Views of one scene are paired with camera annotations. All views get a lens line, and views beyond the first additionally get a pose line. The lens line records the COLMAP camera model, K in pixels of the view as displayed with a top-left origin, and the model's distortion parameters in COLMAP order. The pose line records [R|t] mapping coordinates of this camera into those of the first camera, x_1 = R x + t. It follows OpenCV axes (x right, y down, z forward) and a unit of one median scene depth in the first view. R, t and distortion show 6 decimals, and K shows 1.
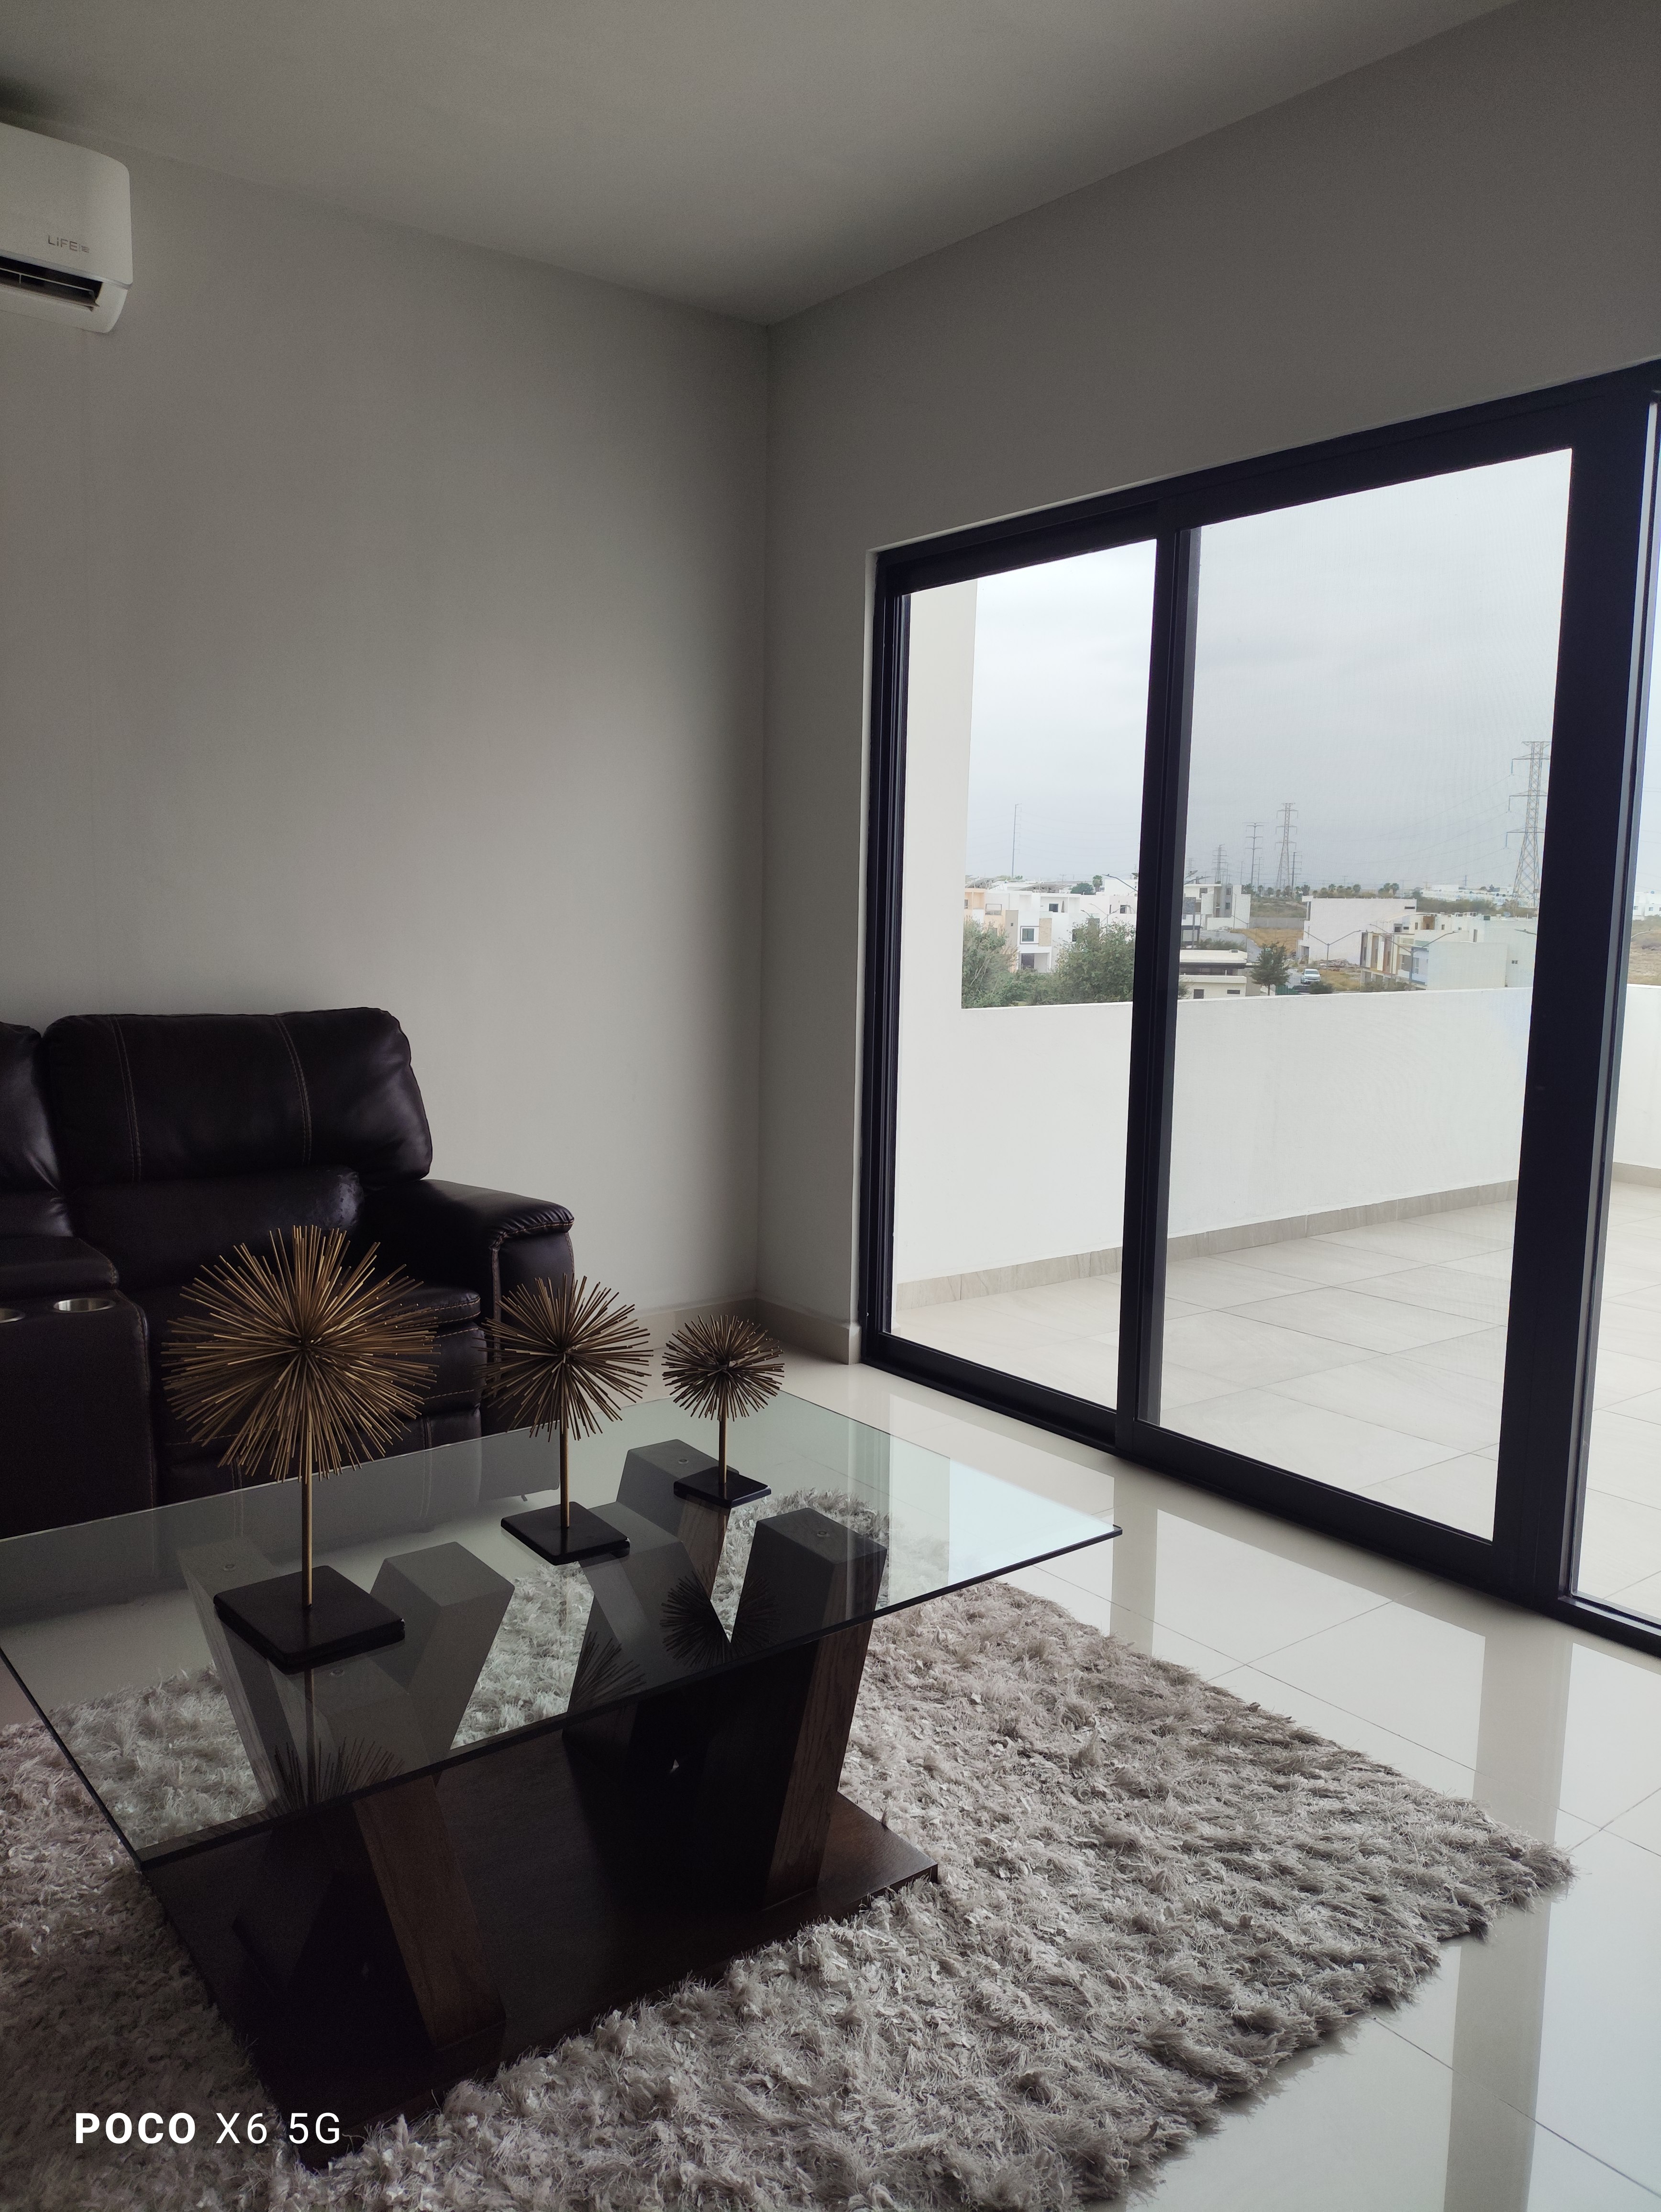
lens RADIAL K [[1640.3, 0, 830.5], [0, 1640.3, 1106.0], [0, 0, 1]] dist [0.121163, -0.154194]
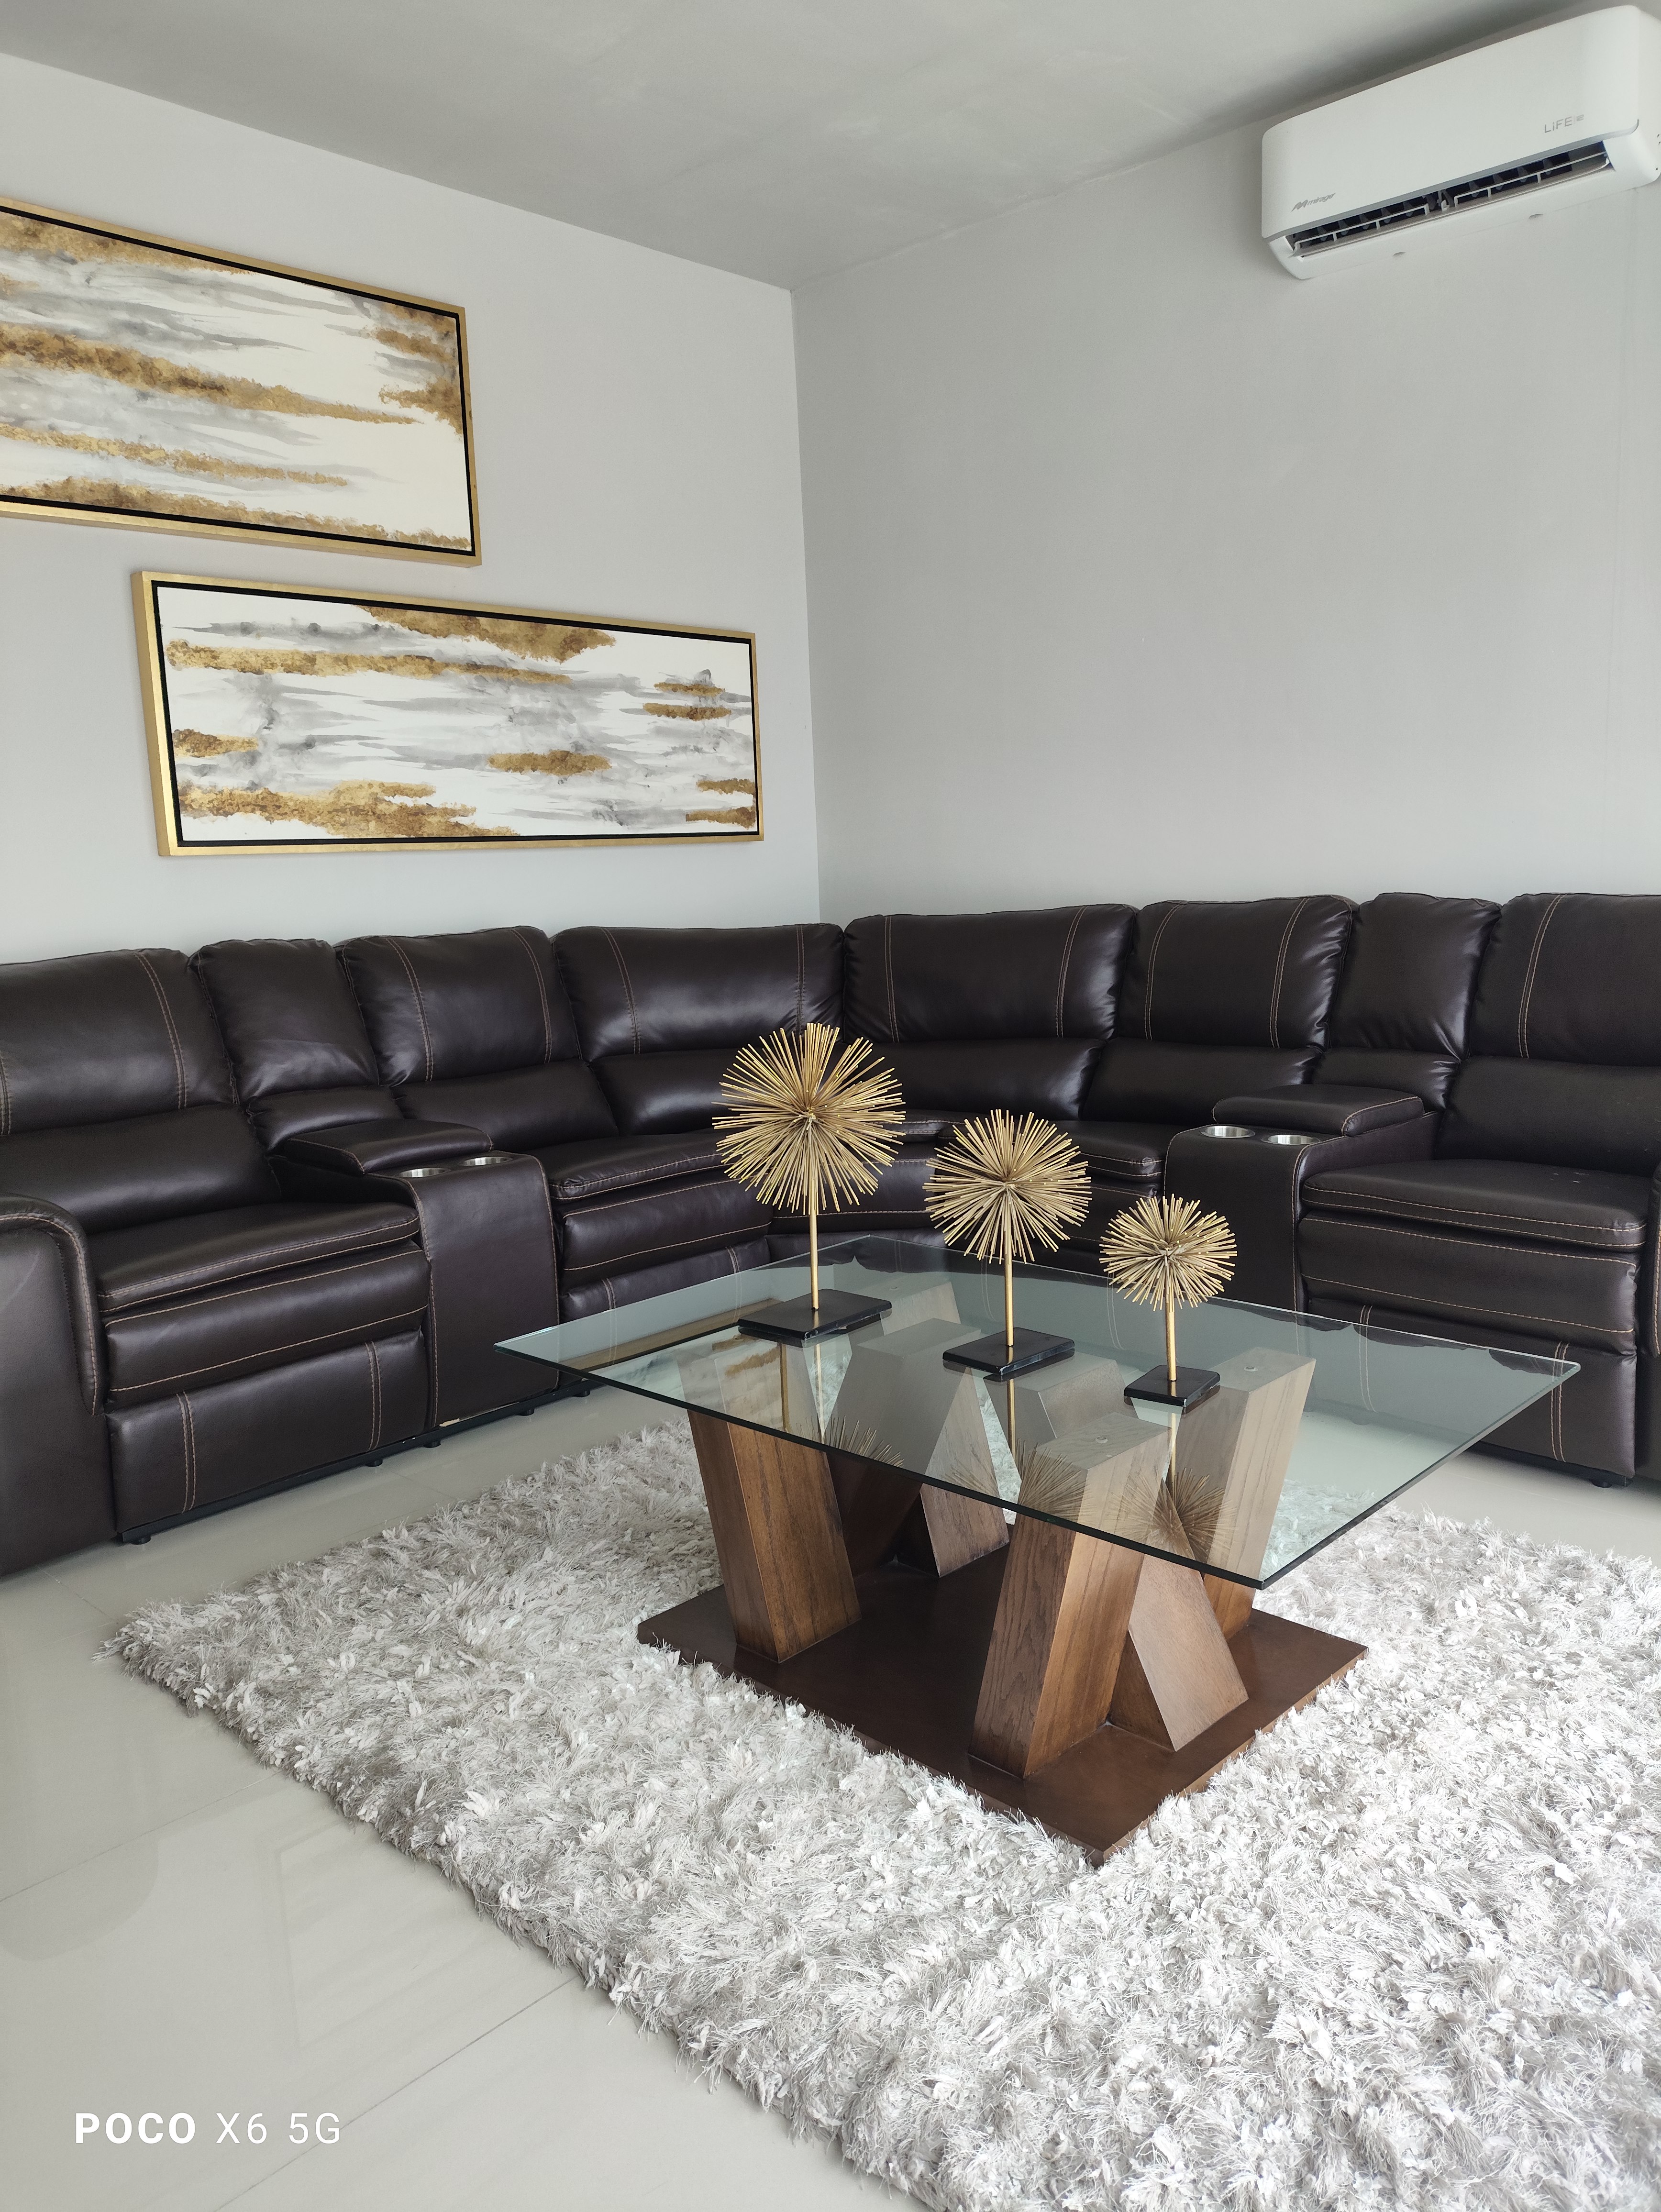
lens RADIAL K [[1640.3, 0, 830.5], [0, 1640.3, 1106.0], [0, 0, 1]] dist [0.121163, -0.154194]
pose [[0.134081, 0.133395, -0.981951, 0.870143], [-0.093491, 0.988182, 0.121475, -0.016757], [0.986550, 0.075516, 0.144967, 0.738659]]
